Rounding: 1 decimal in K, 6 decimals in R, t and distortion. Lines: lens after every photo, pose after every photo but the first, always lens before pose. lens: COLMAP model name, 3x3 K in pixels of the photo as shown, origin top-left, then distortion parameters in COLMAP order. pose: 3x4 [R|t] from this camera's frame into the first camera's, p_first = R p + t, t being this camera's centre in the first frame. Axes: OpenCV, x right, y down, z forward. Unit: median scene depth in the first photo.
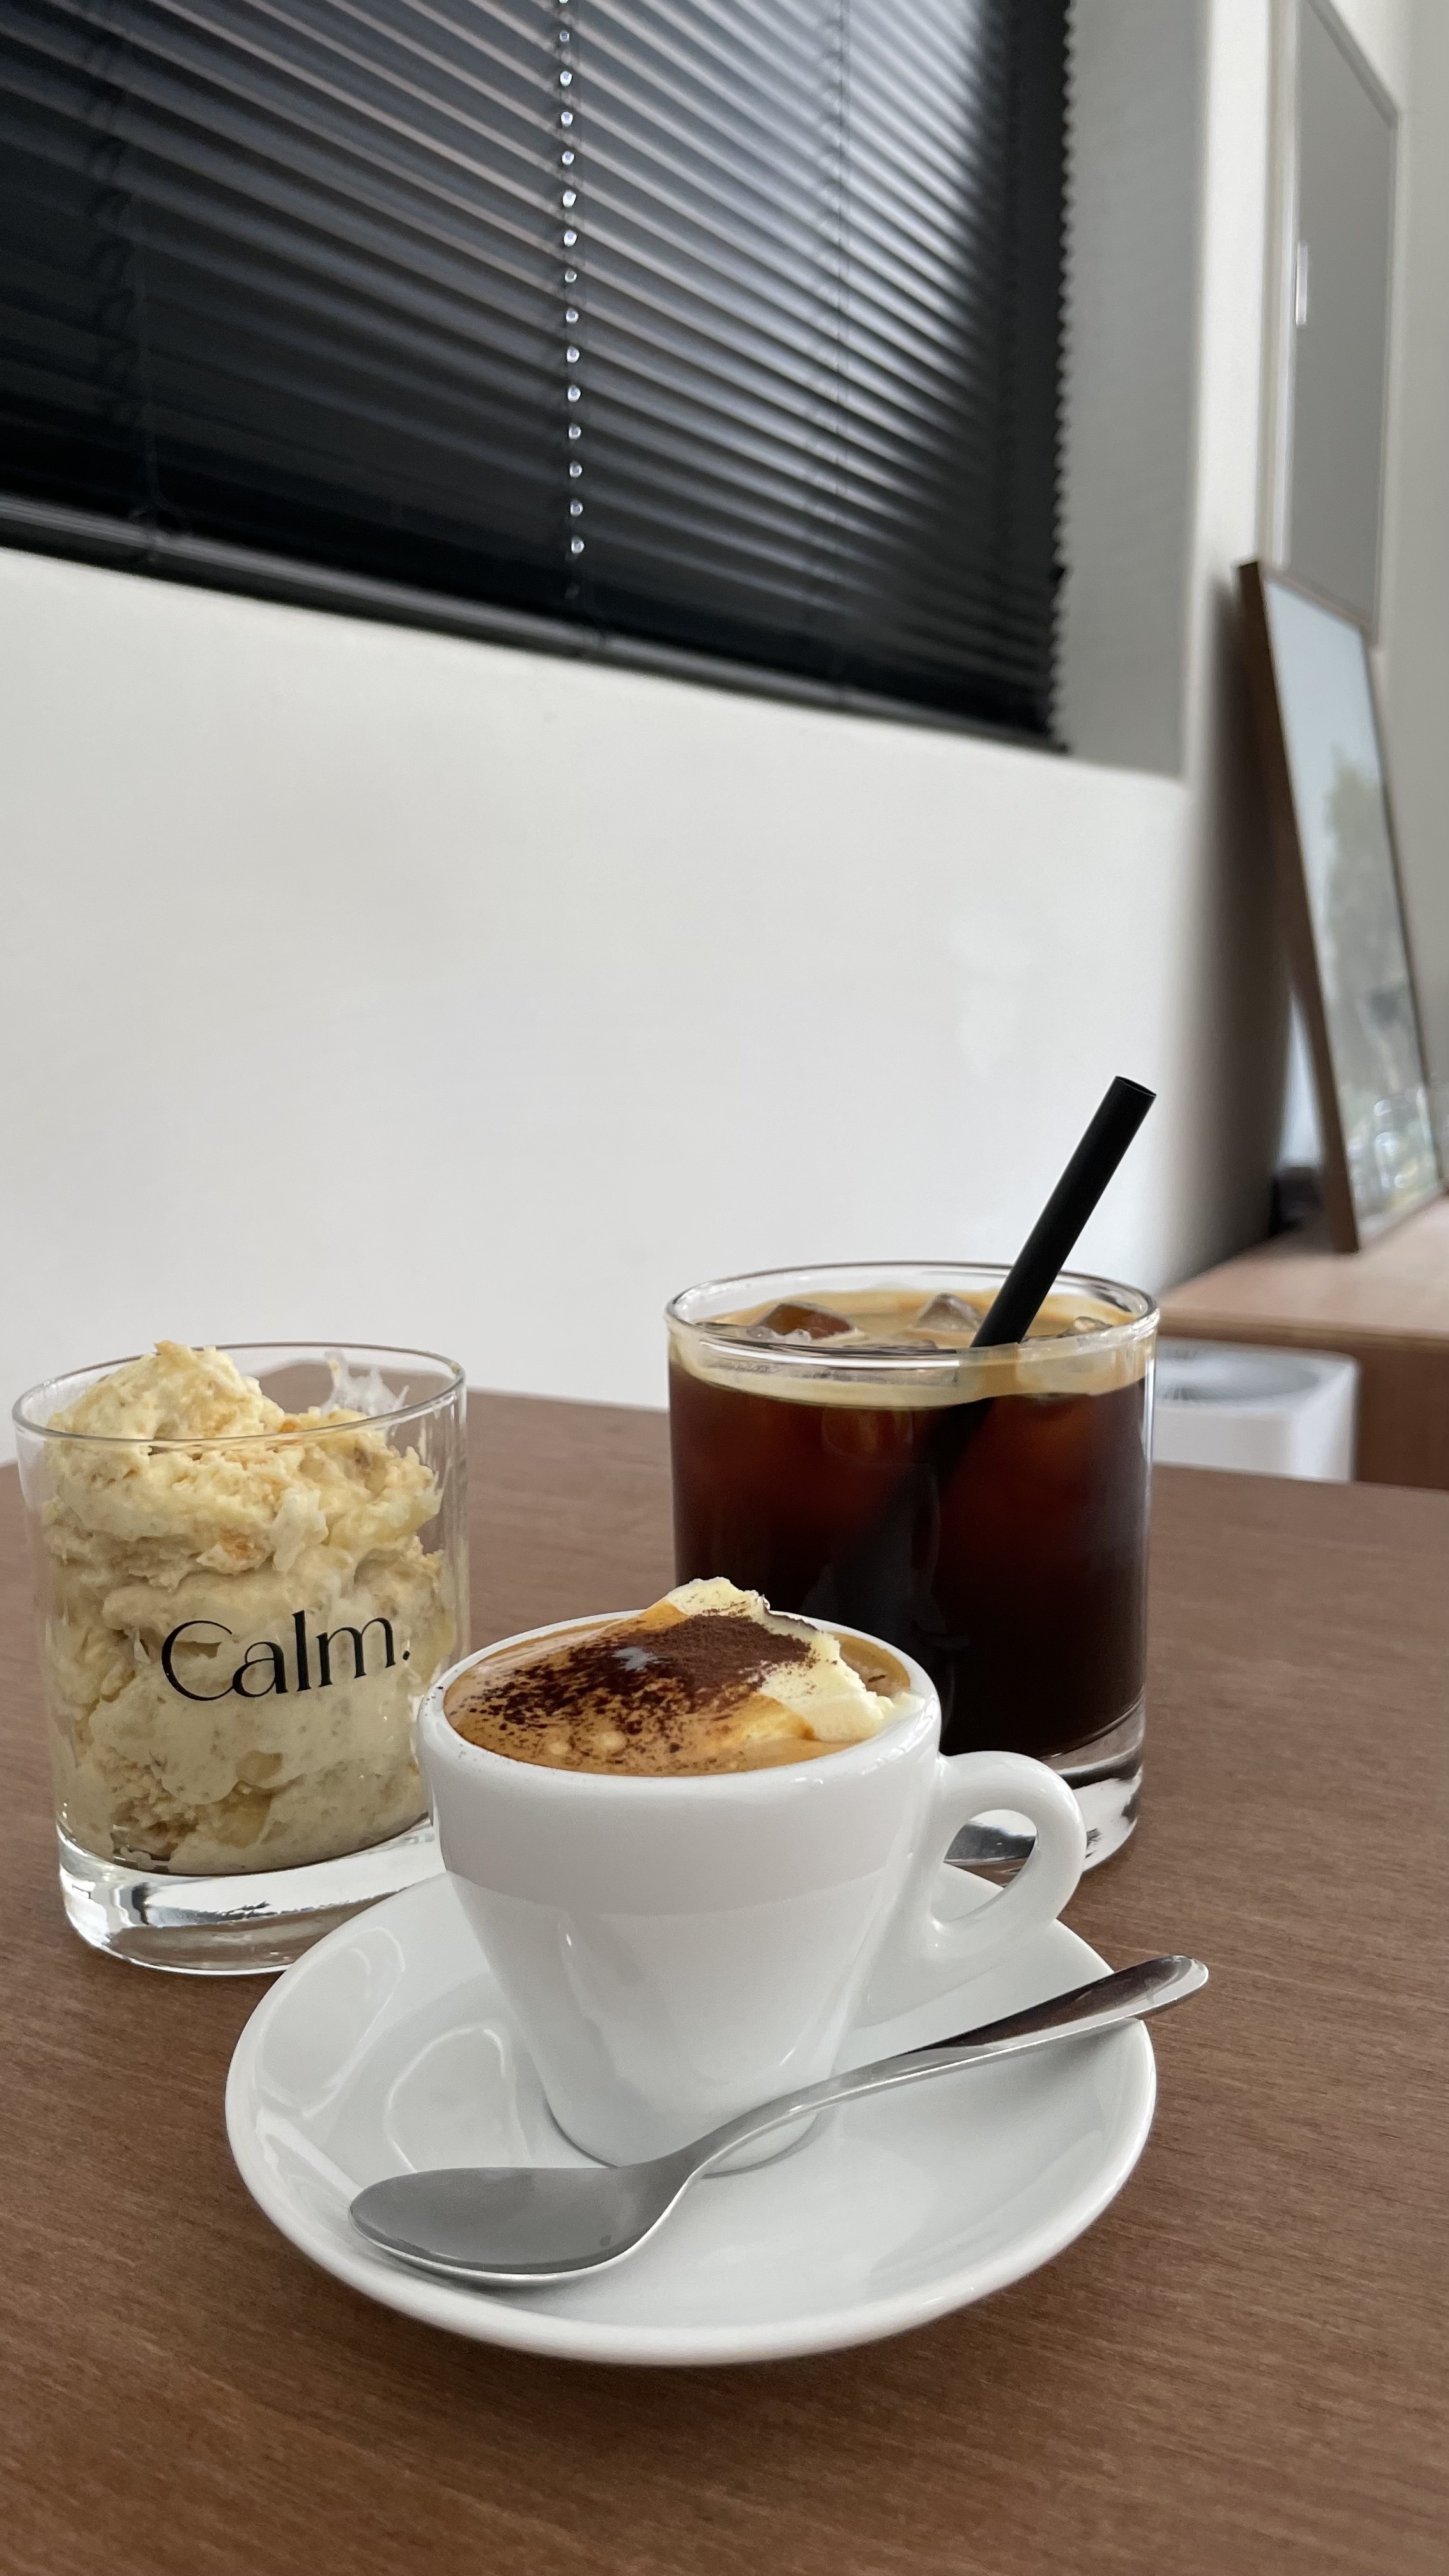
lens RADIAL K [[2047.7, 0, 702.9], [0, 2047.7, 1280.0], [0, 0, 1]] dist [0.075180, -0.152923]
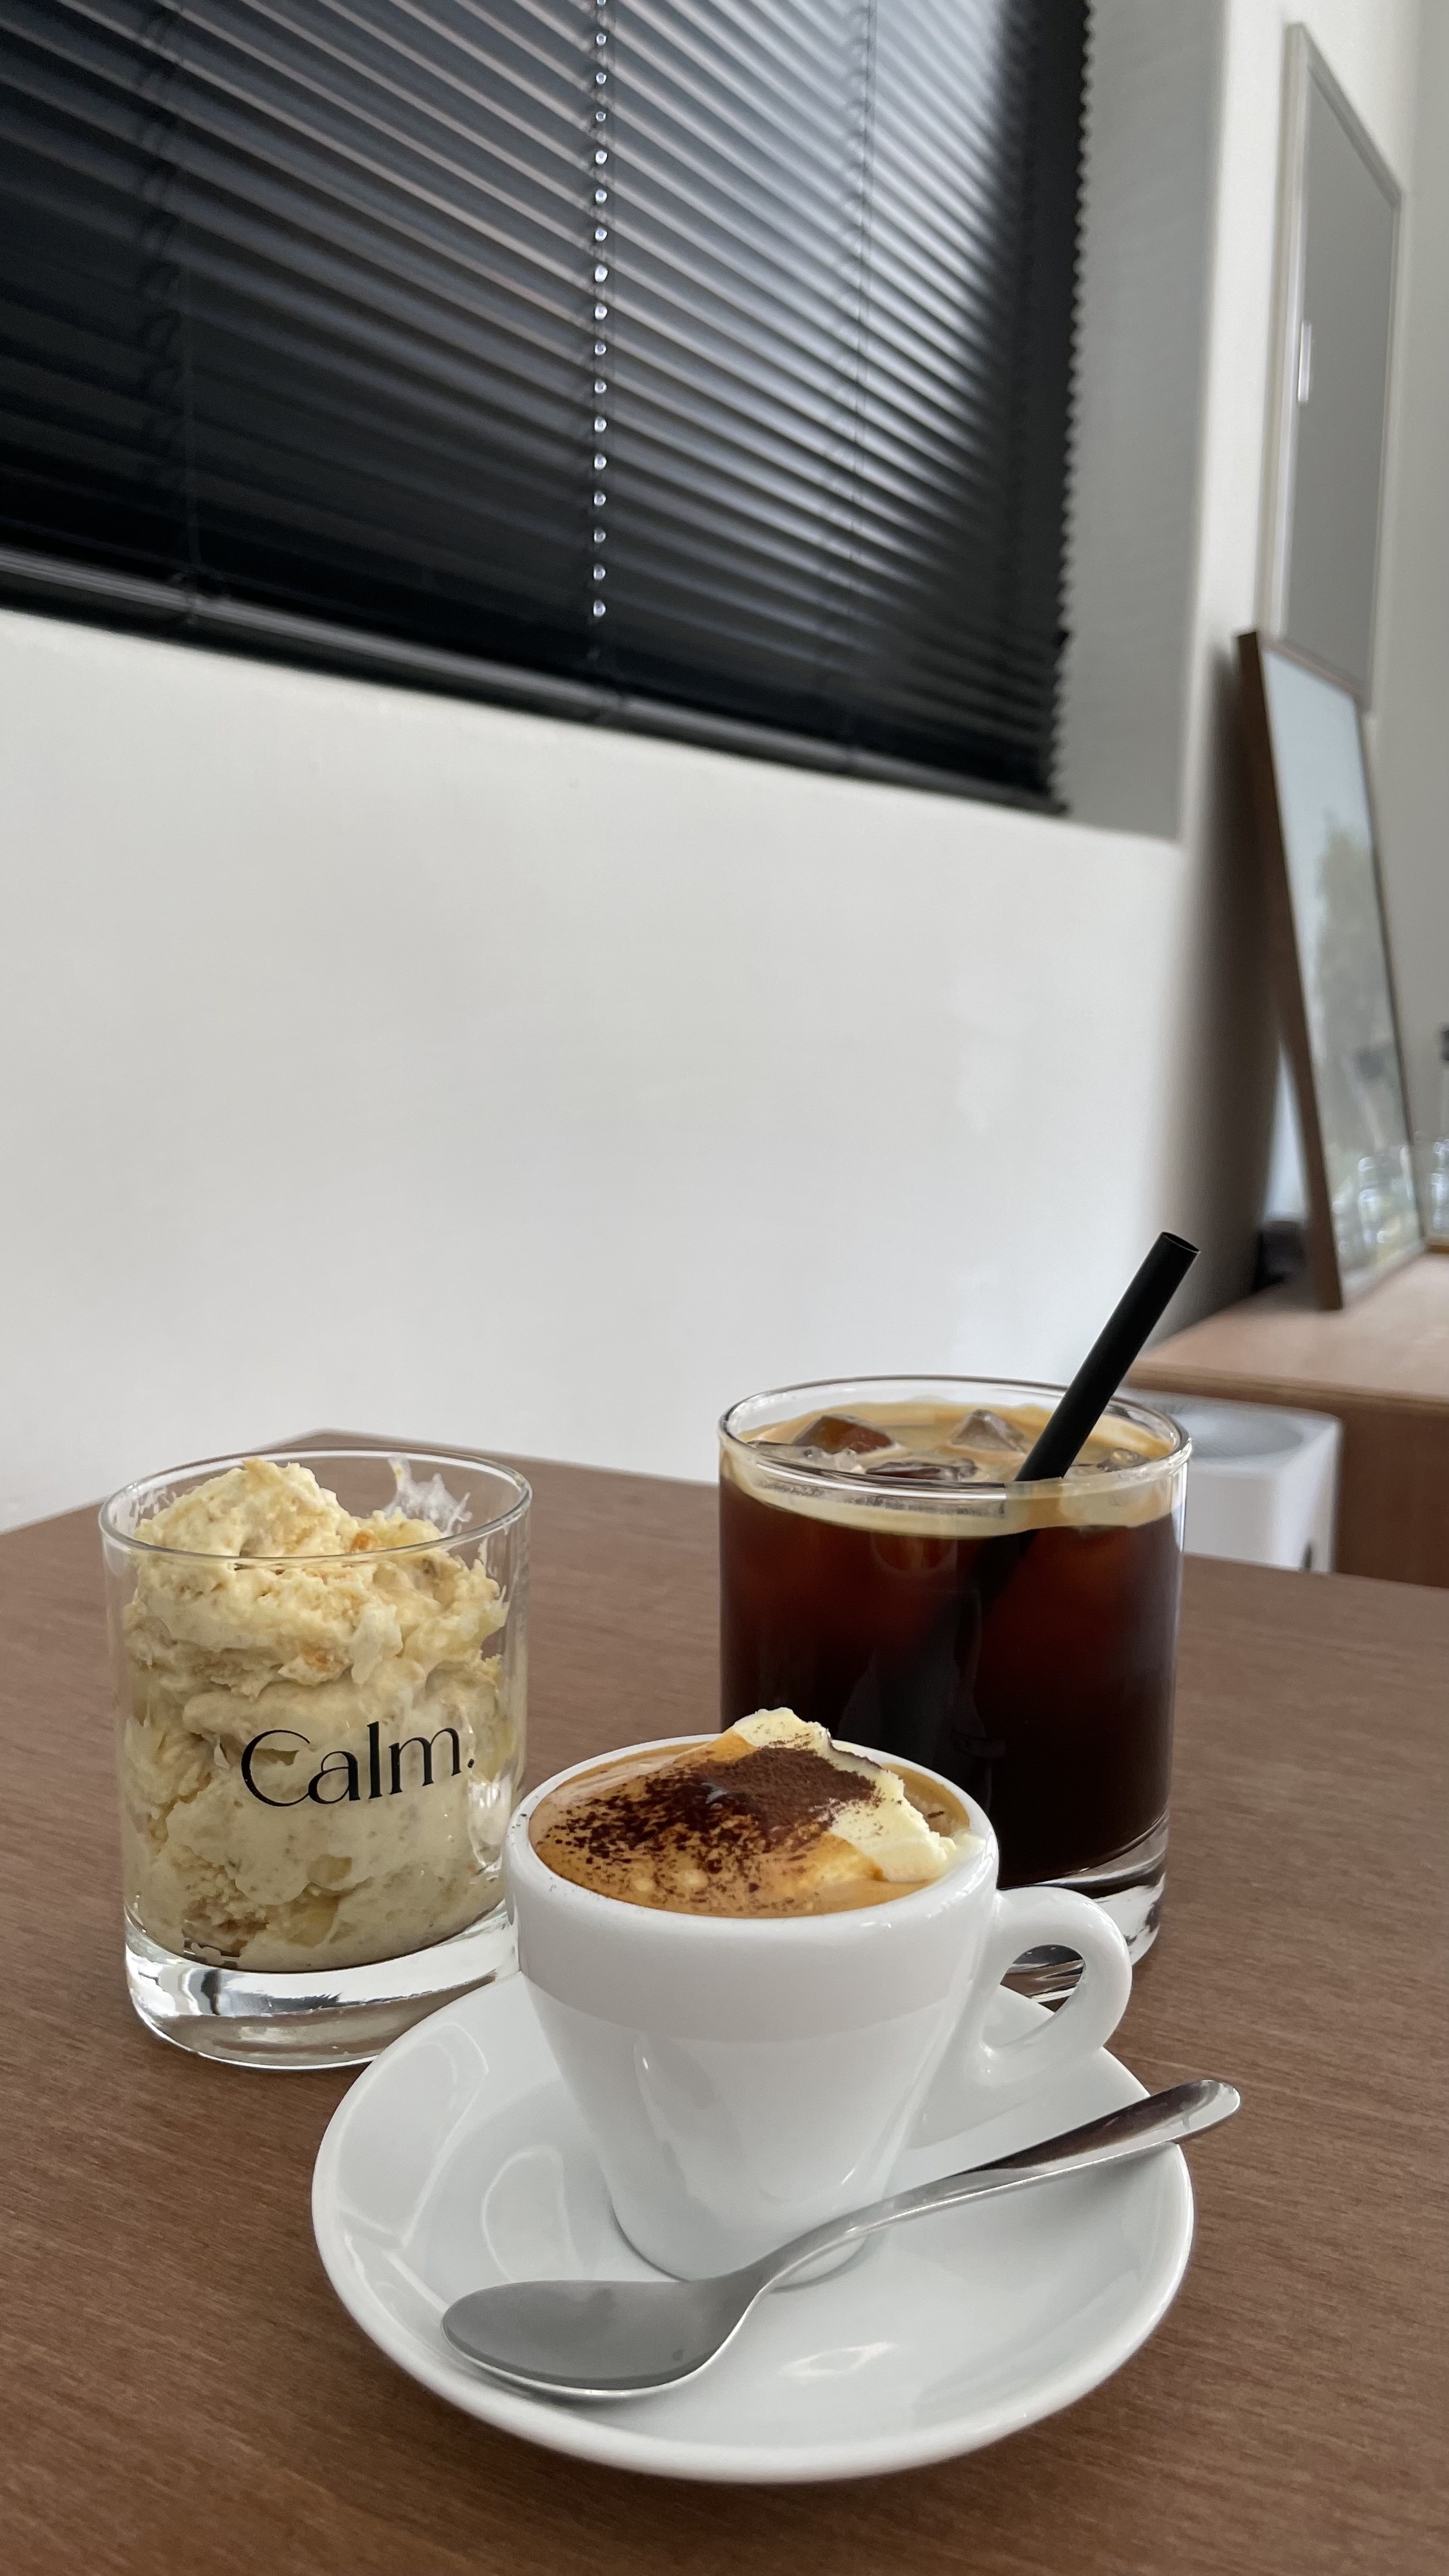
lens RADIAL K [[2041.6, 0, 713.2], [0, 2041.6, 1253.6], [0, 0, 1]] dist [0.076074, -0.151991]
pose [[0.999564, 0.025689, 0.014535, -0.044930], [-0.025348, 0.999409, -0.023233, -0.057175], [-0.015123, 0.022855, 0.999624, -0.052009]]
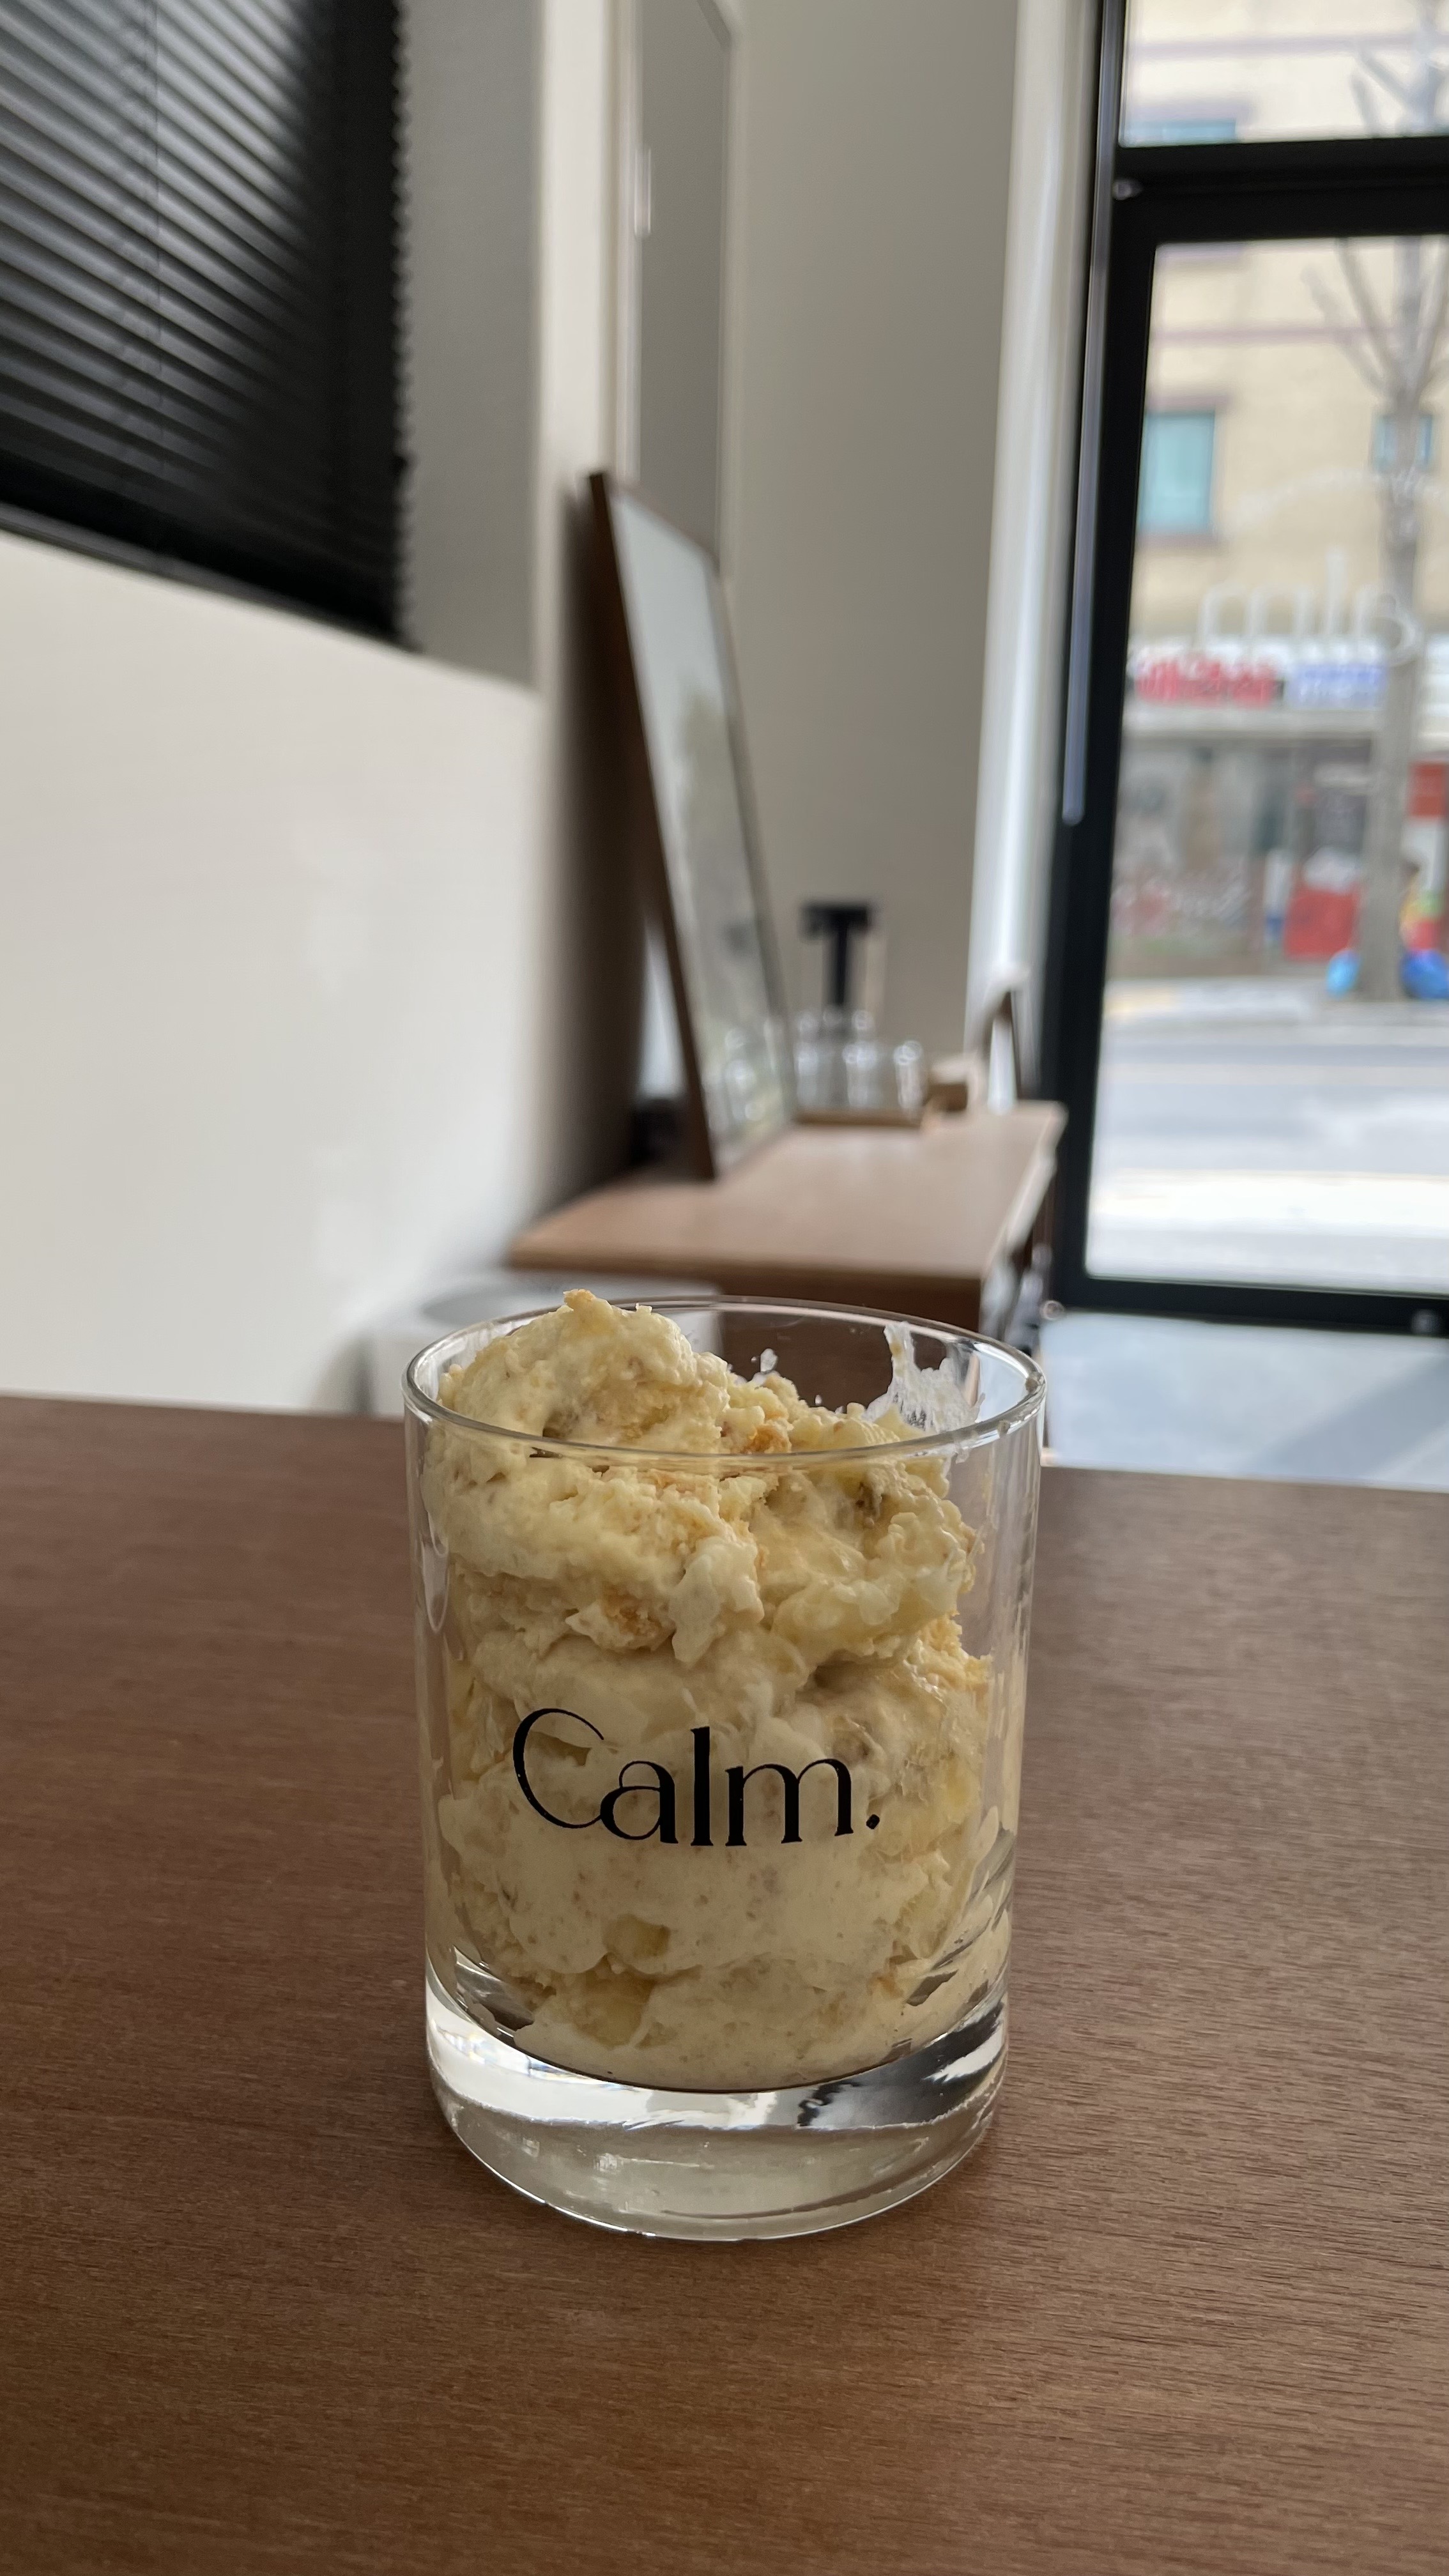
lens RADIAL K [[2047.7, 0, 702.9], [0, 2047.7, 1280.0], [0, 0, 1]] dist [0.075180, -0.152923]
pose [[0.895357, 0.118748, -0.429226, 0.066684], [-0.108802, 0.992916, 0.047738, -0.010803], [0.431854, 0.003958, 0.901935, 0.410071]]
